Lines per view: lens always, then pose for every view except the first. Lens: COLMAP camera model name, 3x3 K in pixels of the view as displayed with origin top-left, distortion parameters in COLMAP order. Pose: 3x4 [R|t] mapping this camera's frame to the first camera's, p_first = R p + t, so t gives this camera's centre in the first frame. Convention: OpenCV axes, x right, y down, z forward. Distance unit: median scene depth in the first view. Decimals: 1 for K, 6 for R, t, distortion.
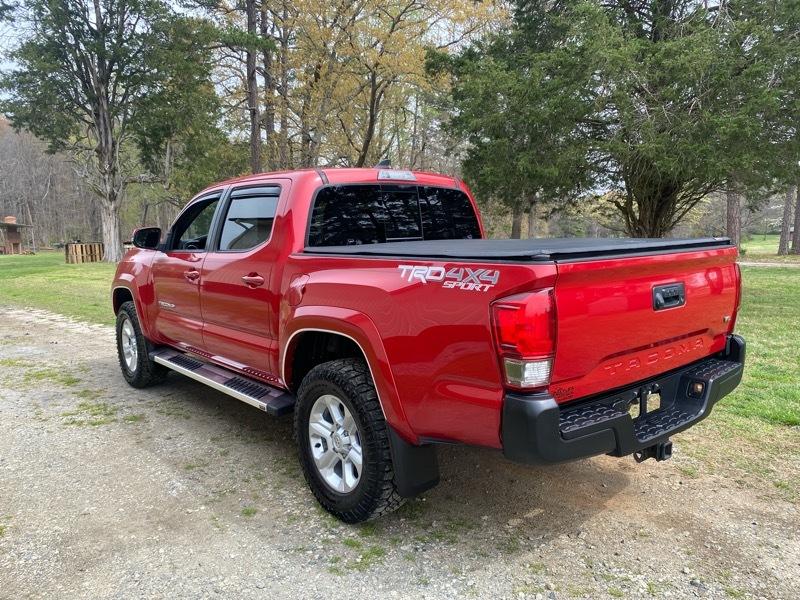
lens RADIAL K [[629.8, 0, 401.8], [0, 629.8, 304.3], [0, 0, 1]] dist [0.018553, -0.015230]
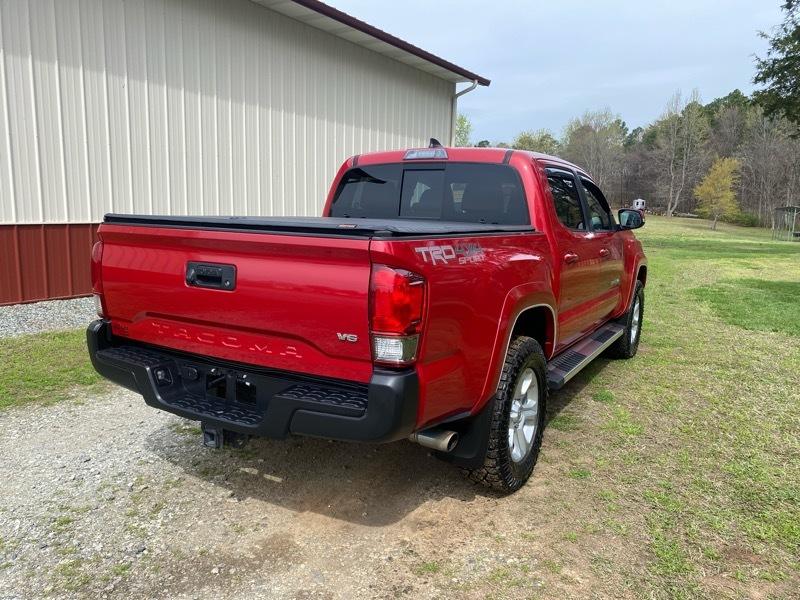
lens RADIAL K [[629.8, 0, 401.8], [0, 629.8, 304.3], [0, 0, 1]] dist [0.018553, -0.015230]
pose [[0.330725, 0.179424, -0.926514, 1.049134], [-0.158299, 0.978397, 0.132965, -0.108227], [0.930356, 0.102692, 0.351983, 0.700949]]
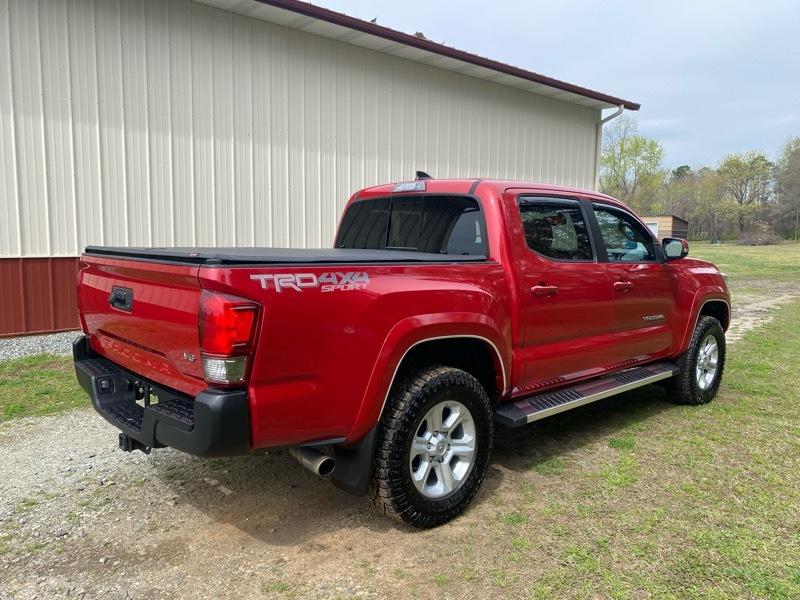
lens RADIAL K [[629.9, 0, 400.0], [0, 629.9, 300.0], [0, 0, 1]] dist [0.015806, -0.009581]
pose [[0.036085, 0.130195, -0.990831, 1.136691], [-0.147099, 0.981370, 0.123595, -0.163314], [0.988463, 0.141291, 0.054564, 1.058009]]
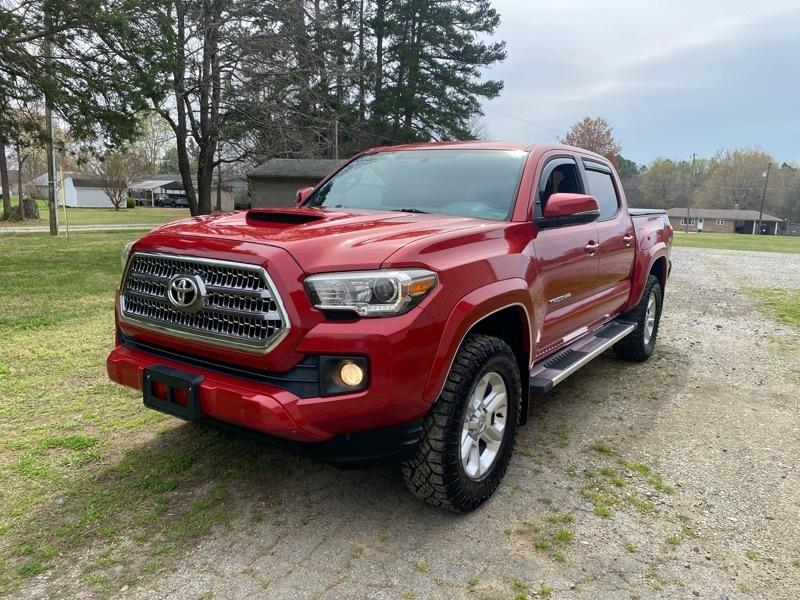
lens RADIAL K [[599.0, 0, 400.0], [0, 599.0, 300.0], [0, 0, 1]] dist [0.011293, -0.004270]
pose [[-0.272848, -0.133772, 0.952711, -1.339119], [0.124975, 0.976966, 0.172970, -0.192500], [-0.953905, 0.166259, -0.249845, 1.821125]]
